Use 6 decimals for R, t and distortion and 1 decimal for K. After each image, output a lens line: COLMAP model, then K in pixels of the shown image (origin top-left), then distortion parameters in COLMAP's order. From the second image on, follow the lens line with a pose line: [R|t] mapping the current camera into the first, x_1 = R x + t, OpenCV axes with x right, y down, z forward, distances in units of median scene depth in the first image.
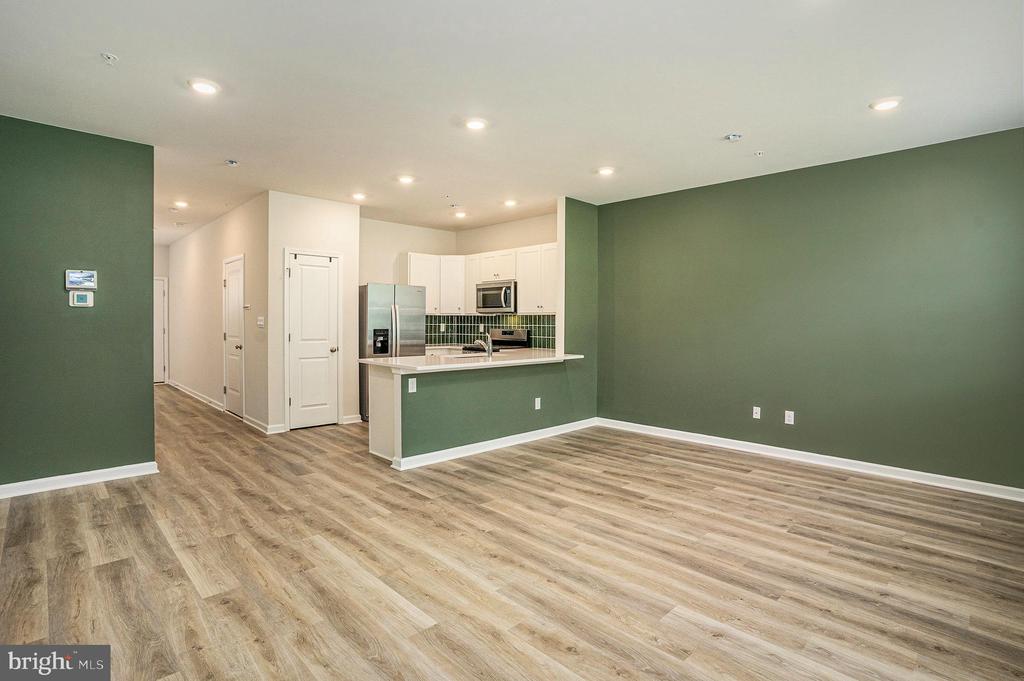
lens RADIAL K [[506.2, 0, 489.6], [0, 506.2, 341.3], [0, 0, 1]] dist [-0.075976, 0.024025]
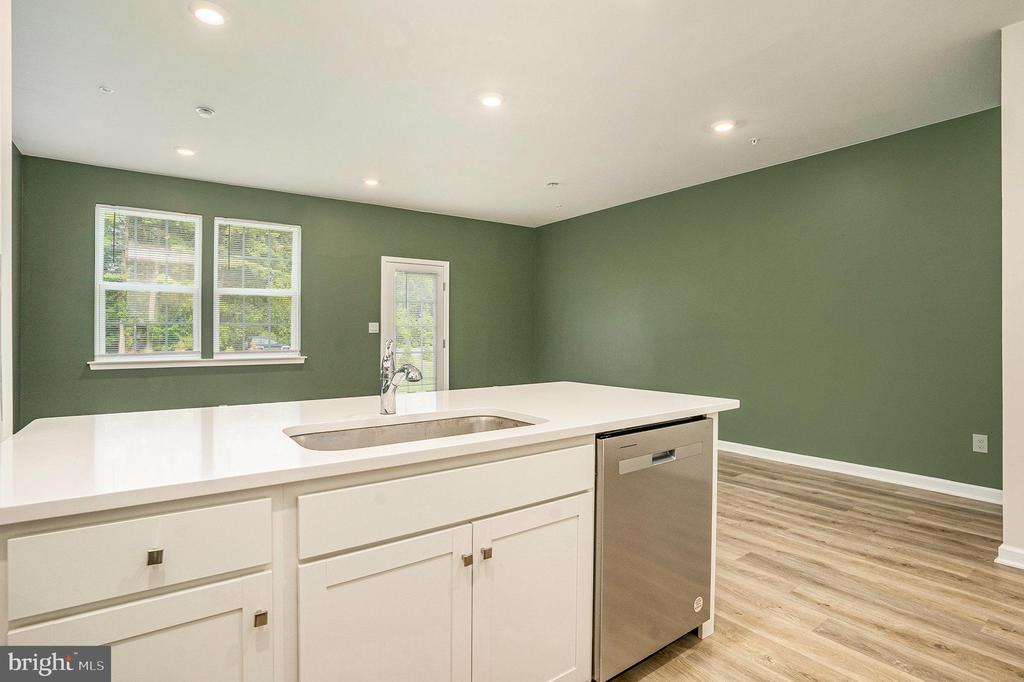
lens RADIAL K [[524.1, 0, 504.9], [0, 524.1, 334.8], [0, 0, 1]] dist [-0.023047, 0.000183]
pose [[-0.991474, -0.004426, 0.130228, -0.153969], [0.001712, 0.998894, 0.046981, -0.046155], [-0.130292, 0.046803, -0.990370, 1.698633]]
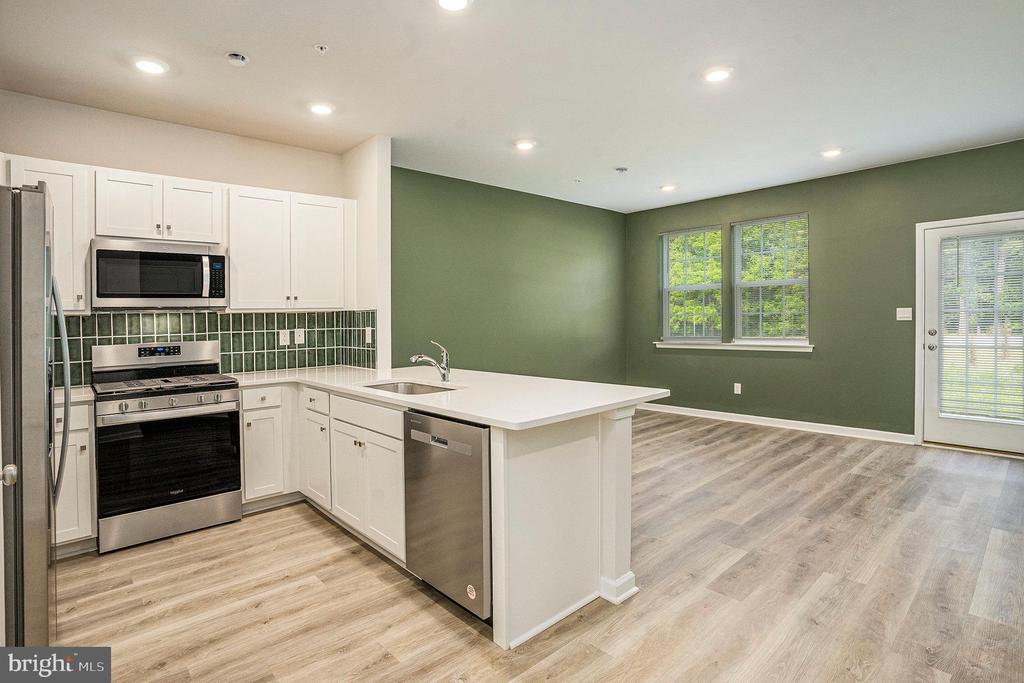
lens RADIAL K [[513.4, 0, 507.5], [0, 513.4, 321.7], [0, 0, 1]] dist [-0.050149, 0.023697]
pose [[0.004796, -0.013647, 0.999895, -0.759243], [0.062398, 0.997962, 0.013322, -0.052683], [-0.998040, 0.062328, 0.005638, 1.173956]]
